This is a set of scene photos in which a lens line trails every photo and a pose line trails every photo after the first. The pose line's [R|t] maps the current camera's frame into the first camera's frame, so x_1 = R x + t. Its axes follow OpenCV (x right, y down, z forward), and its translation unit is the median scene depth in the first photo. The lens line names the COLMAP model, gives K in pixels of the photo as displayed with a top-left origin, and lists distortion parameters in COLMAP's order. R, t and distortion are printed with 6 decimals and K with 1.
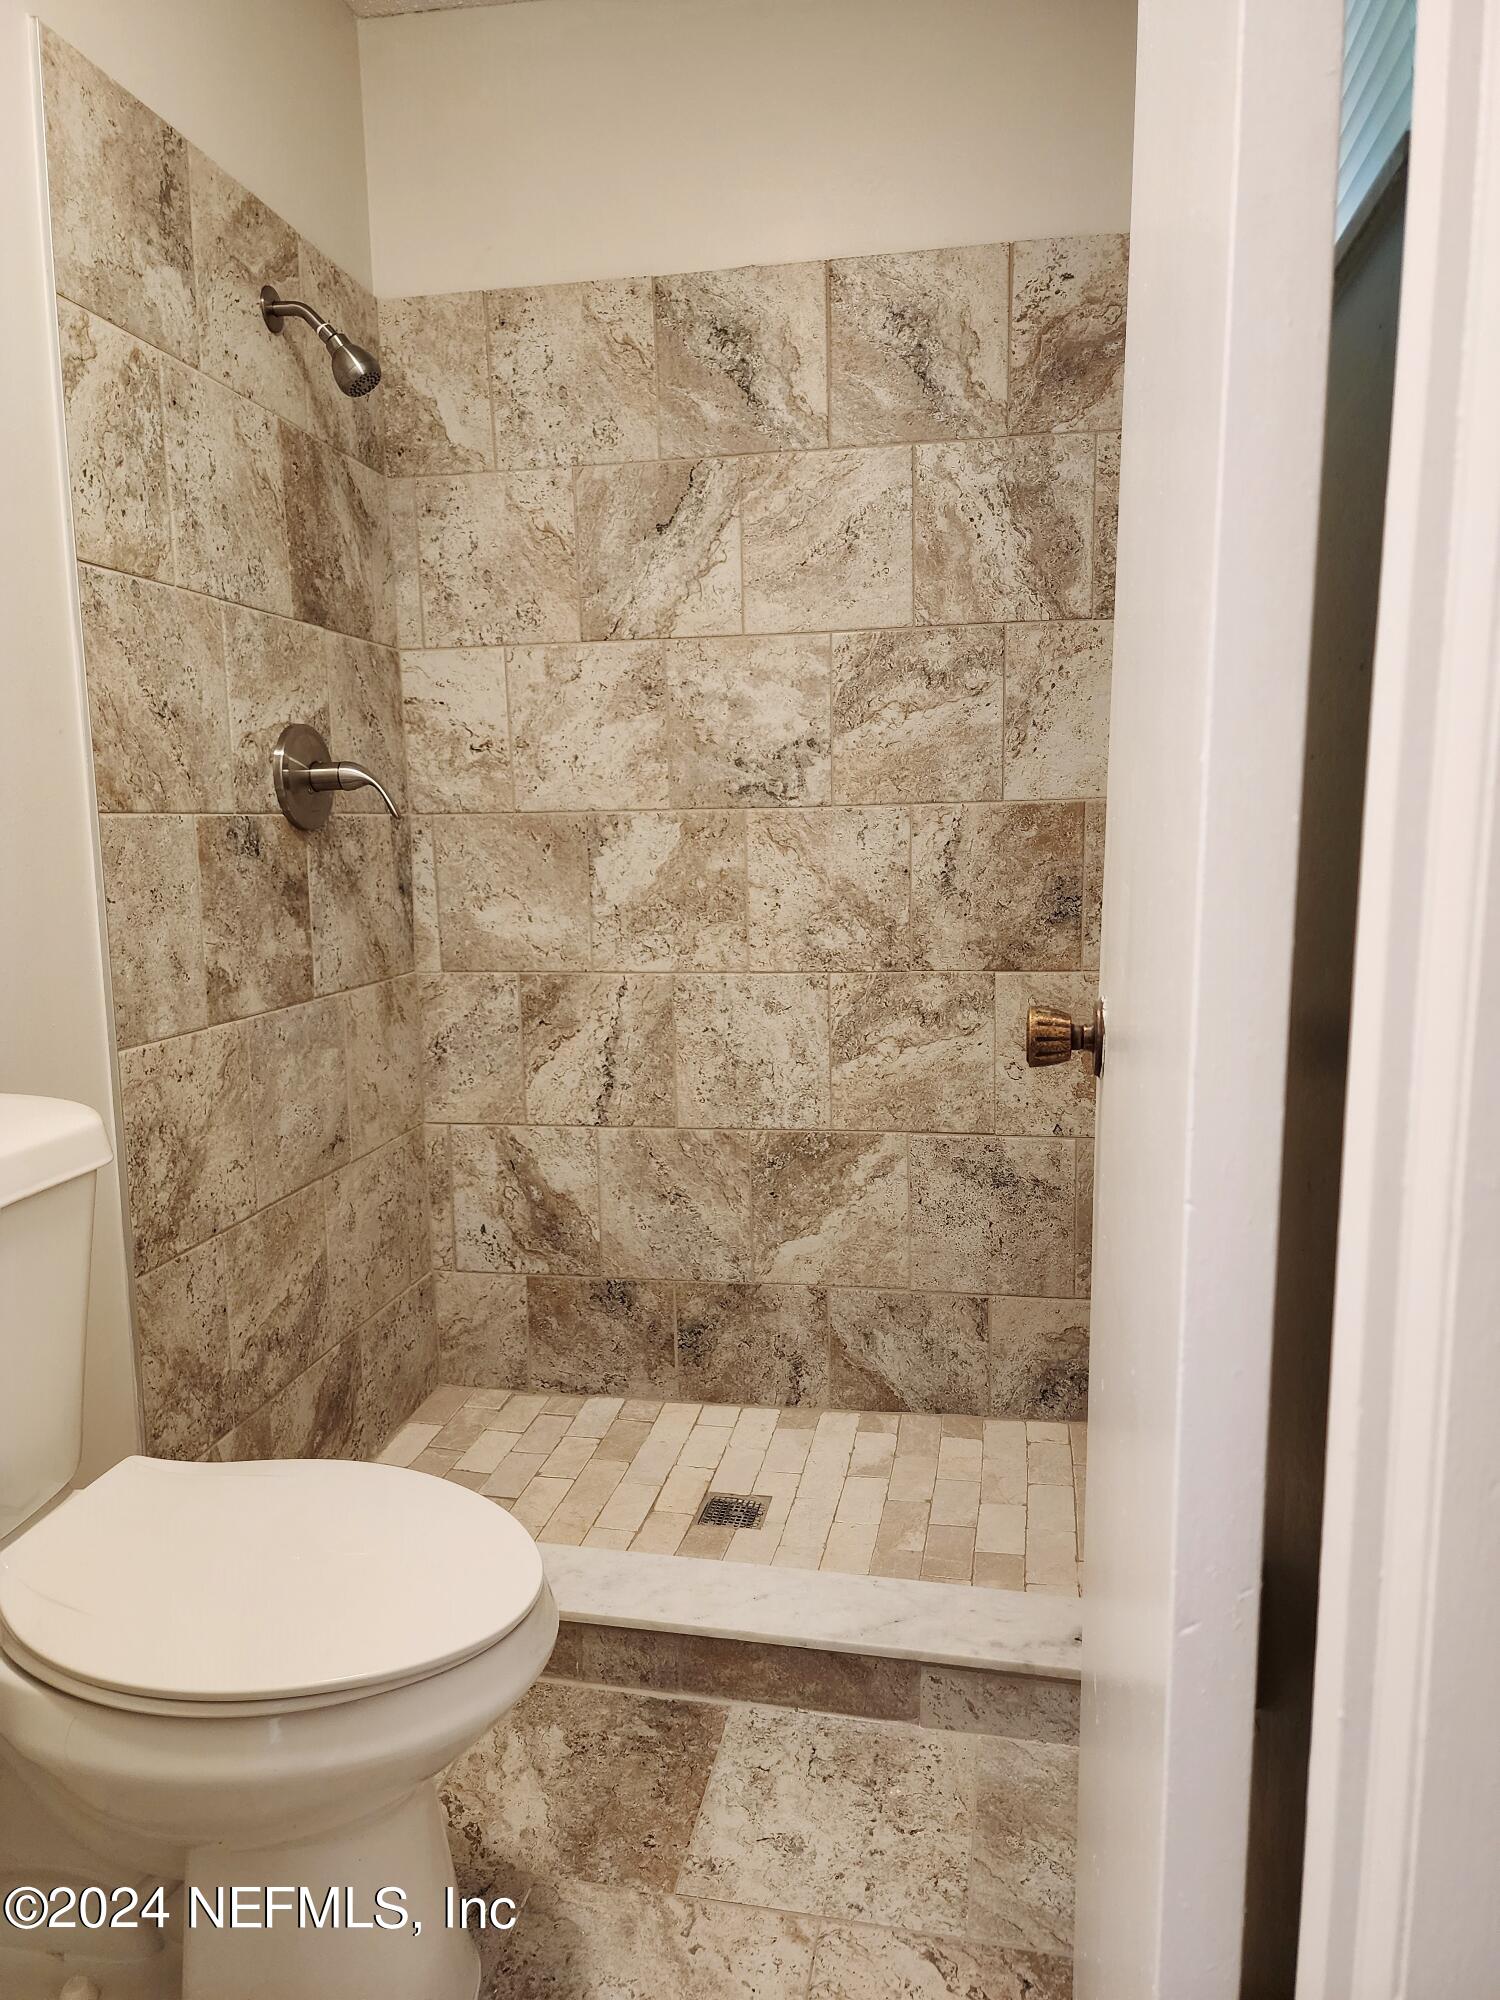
lens RADIAL K [[1348.7, 0, 748.2], [0, 1348.7, 1013.9], [0, 0, 1]] dist [0.076849, -0.069408]
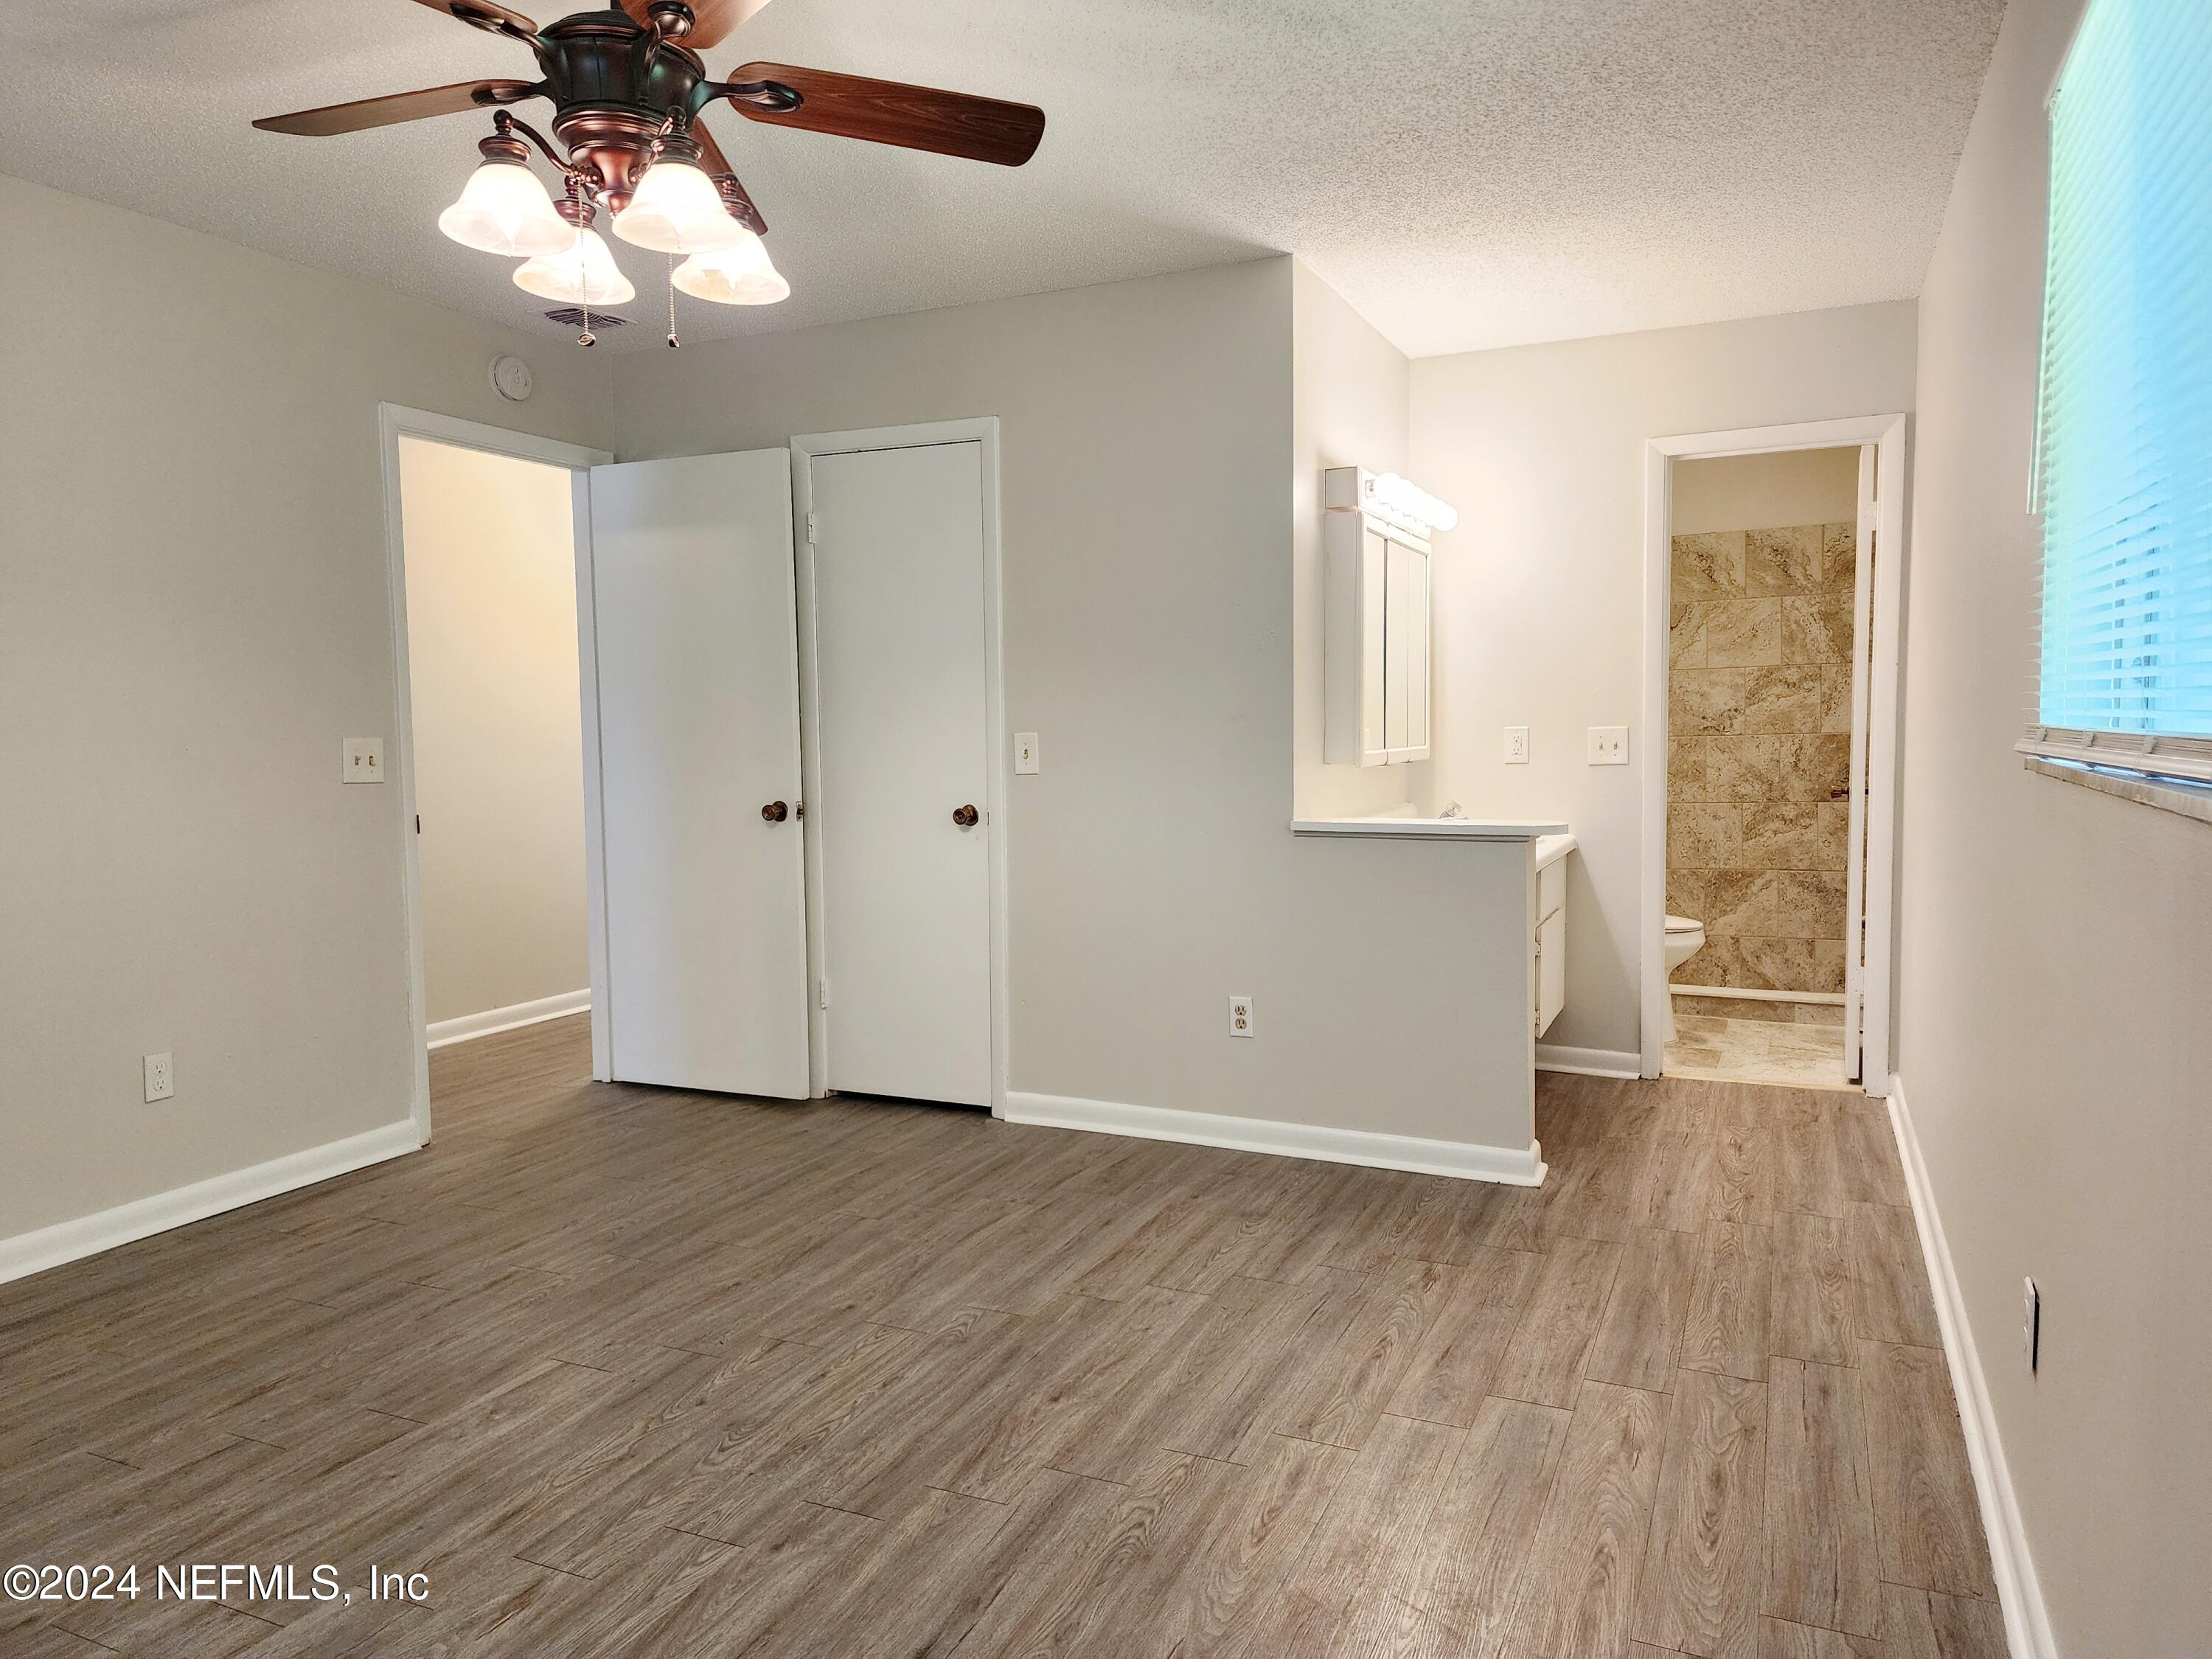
lens RADIAL K [[1491.6, 0, 1106.0], [0, 1491.6, 829.5], [0, 0, 1]] dist [0.076849, -0.069408]
pose [[0.969719, 0.011326, -0.243961, -0.397531], [-0.030091, 0.996854, -0.073331, 0.257531], [0.242363, 0.078452, 0.967009, -1.950770]]
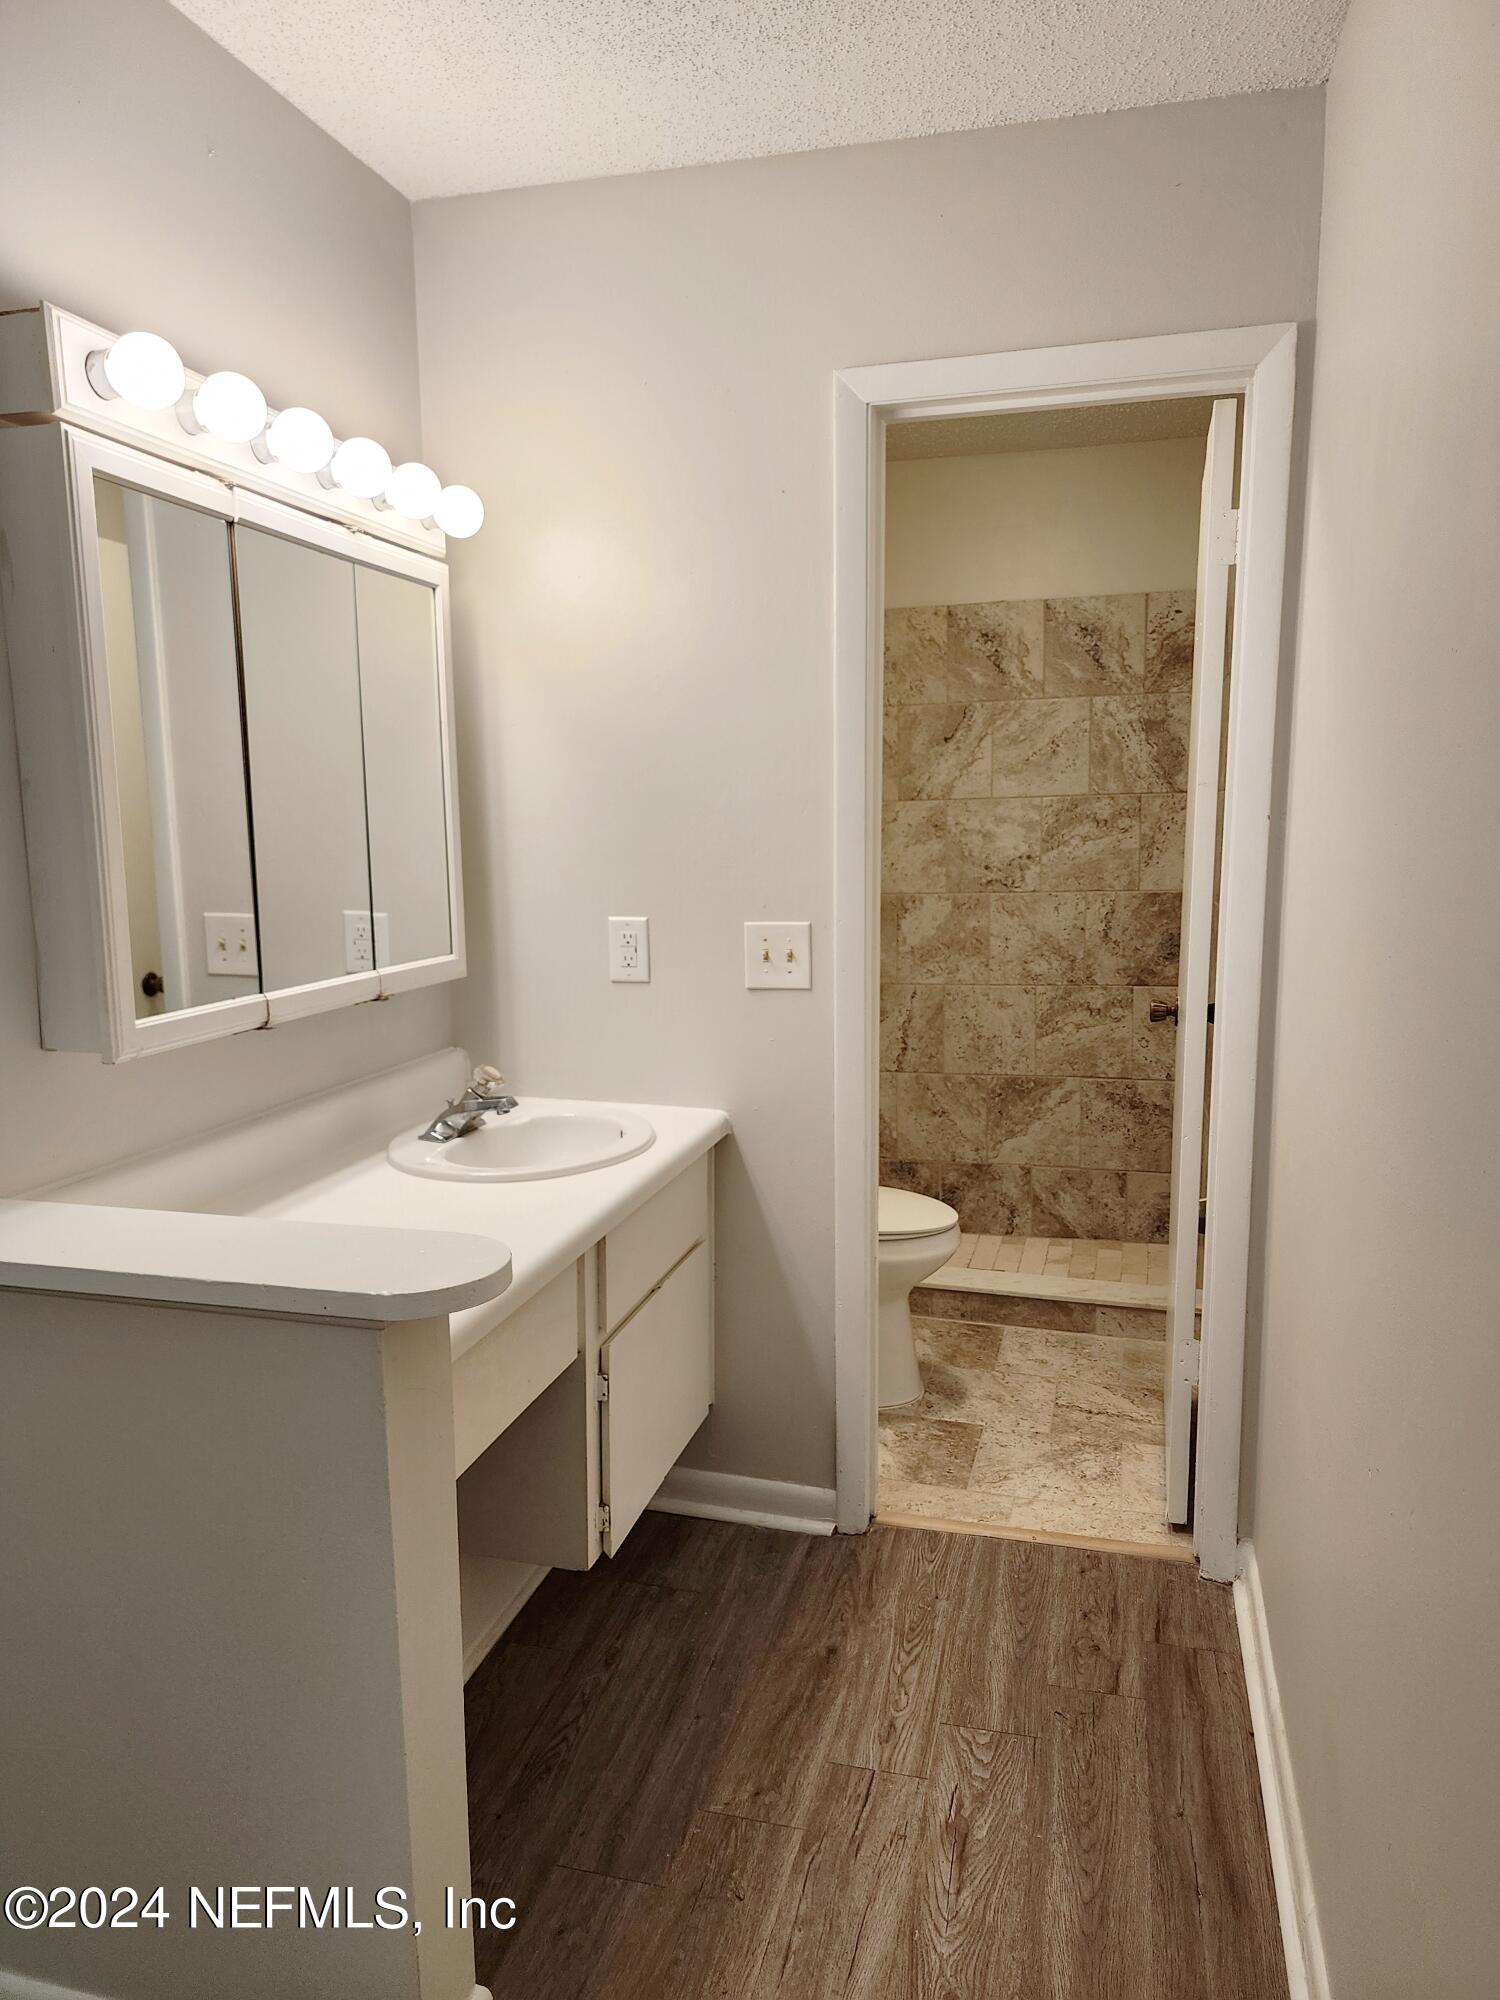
lens RADIAL K [[1353.6, 0, 747.4], [0, 1353.6, 1020.9], [0, 0, 1]] dist [0.097780, -0.127445]
pose [[0.996296, 0.012380, -0.085089, -0.168378], [-0.012378, 0.999923, 0.000554, 0.019740], [0.085089, 0.000502, 0.996373, -0.822646]]
